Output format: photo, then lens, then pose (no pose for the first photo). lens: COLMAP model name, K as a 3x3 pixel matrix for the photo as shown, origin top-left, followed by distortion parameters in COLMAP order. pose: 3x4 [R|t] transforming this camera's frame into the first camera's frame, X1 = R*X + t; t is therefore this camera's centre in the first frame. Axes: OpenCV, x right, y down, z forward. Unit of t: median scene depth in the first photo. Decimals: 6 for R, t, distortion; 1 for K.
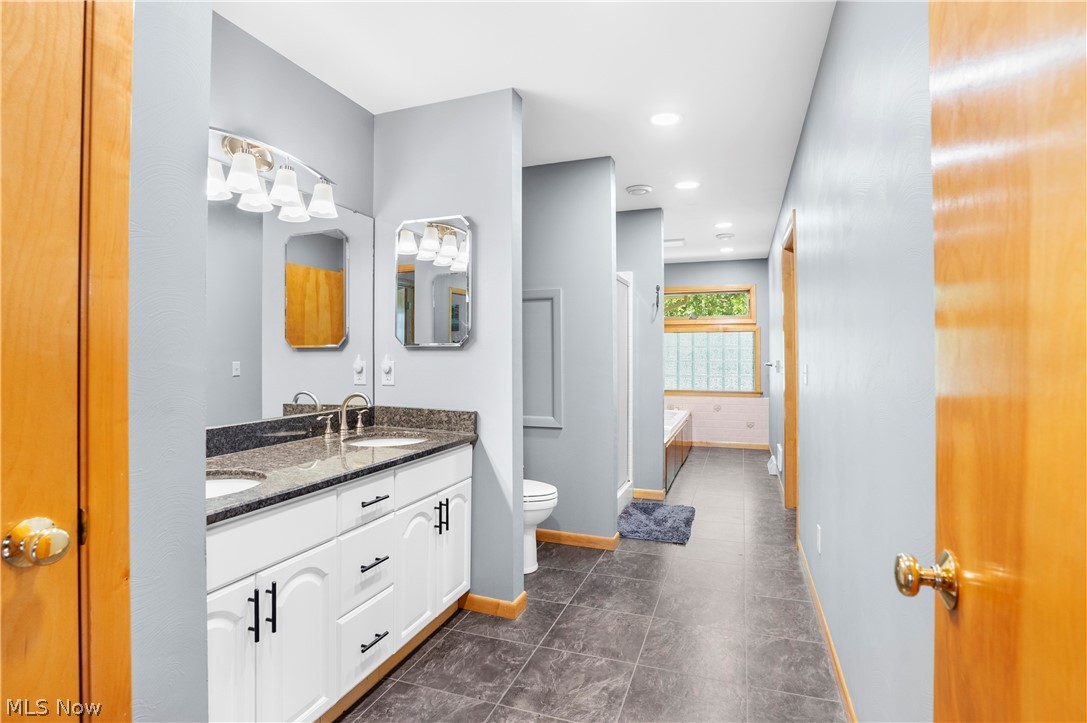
lens RADIAL K [[544.9, 0, 544.2], [0, 544.9, 354.1], [0, 0, 1]] dist [-0.055858, 0.020635]
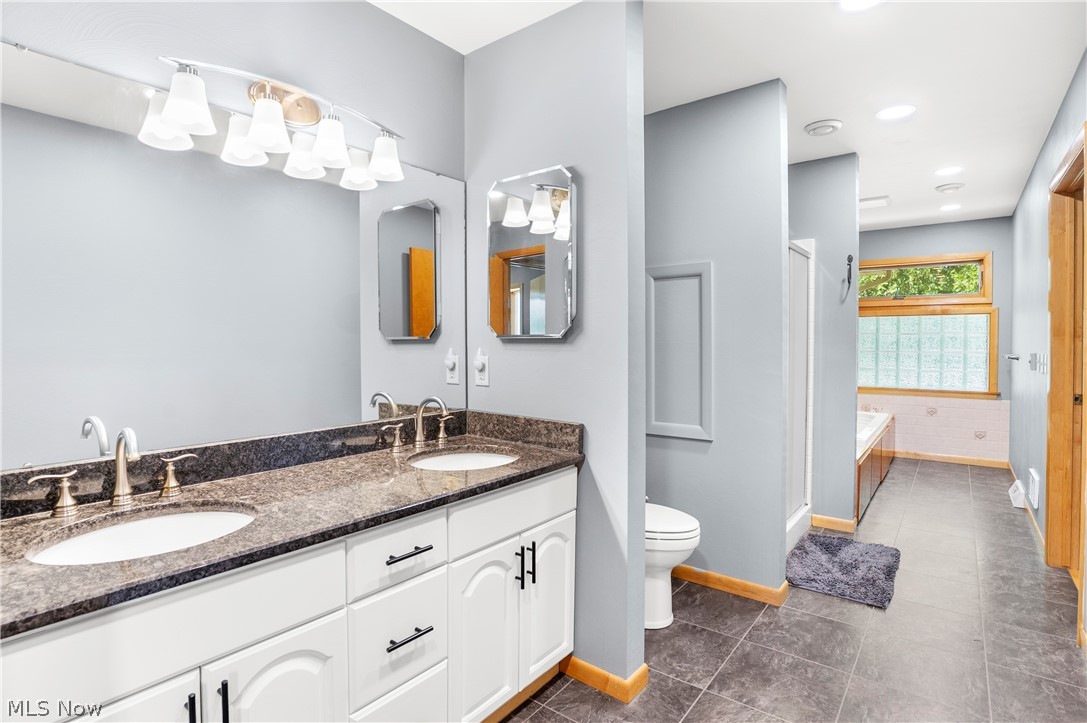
lens RADIAL K [[544.9, 0, 545.4], [0, 544.9, 354.8], [0, 0, 1]] dist [-0.055858, 0.020635]
pose [[0.952039, 0.007532, -0.305883, 0.050870], [0.000673, 0.999643, 0.026711, -0.010226], [0.305975, -0.025636, 0.951694, 0.232075]]
